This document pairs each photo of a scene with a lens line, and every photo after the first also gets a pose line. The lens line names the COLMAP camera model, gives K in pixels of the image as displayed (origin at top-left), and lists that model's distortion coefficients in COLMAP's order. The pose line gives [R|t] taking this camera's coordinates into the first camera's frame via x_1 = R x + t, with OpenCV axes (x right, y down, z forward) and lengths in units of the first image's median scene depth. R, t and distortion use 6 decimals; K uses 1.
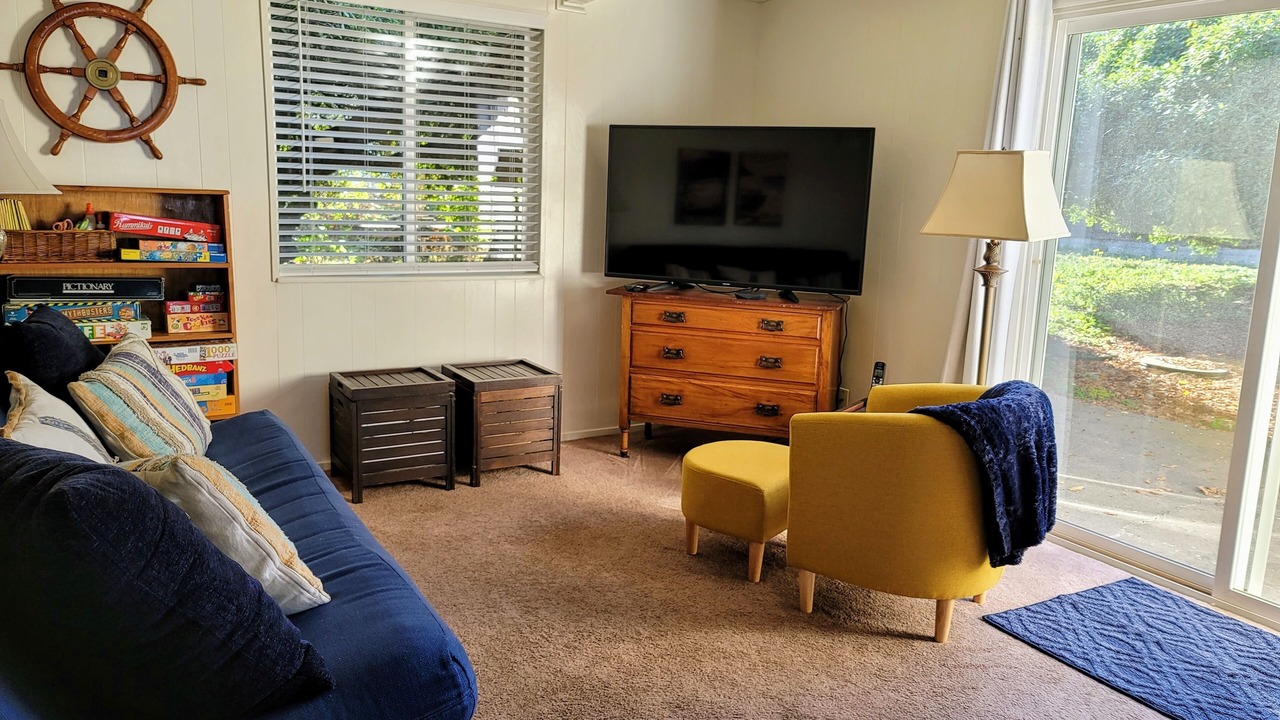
lens RADIAL K [[960.7, 0, 641.7], [0, 960.7, 351.1], [0, 0, 1]] dist [0.082462, -0.115180]
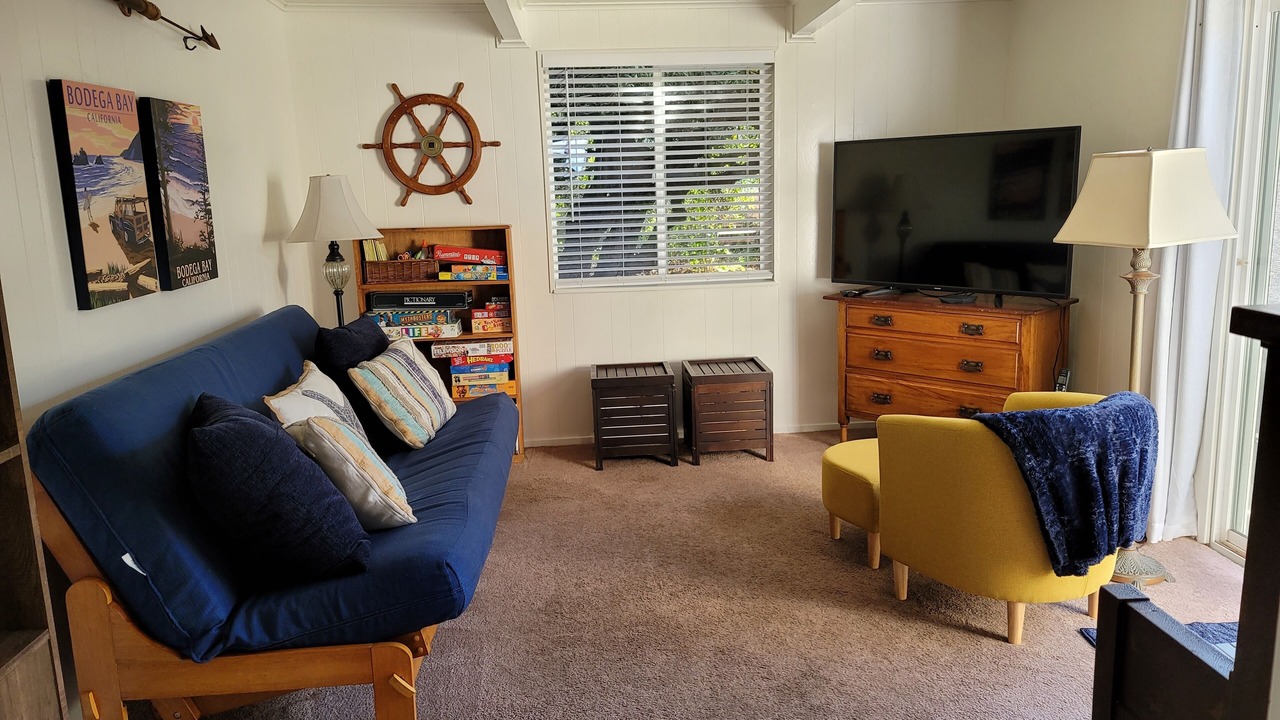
lens RADIAL K [[960.7, 0, 641.7], [0, 960.7, 351.1], [0, 0, 1]] dist [0.082462, -0.115180]
pose [[0.884282, 0.018540, -0.466584, 0.346592], [-0.014086, 0.999816, 0.013031, -0.014001], [0.466740, -0.004951, 0.884381, -0.074041]]
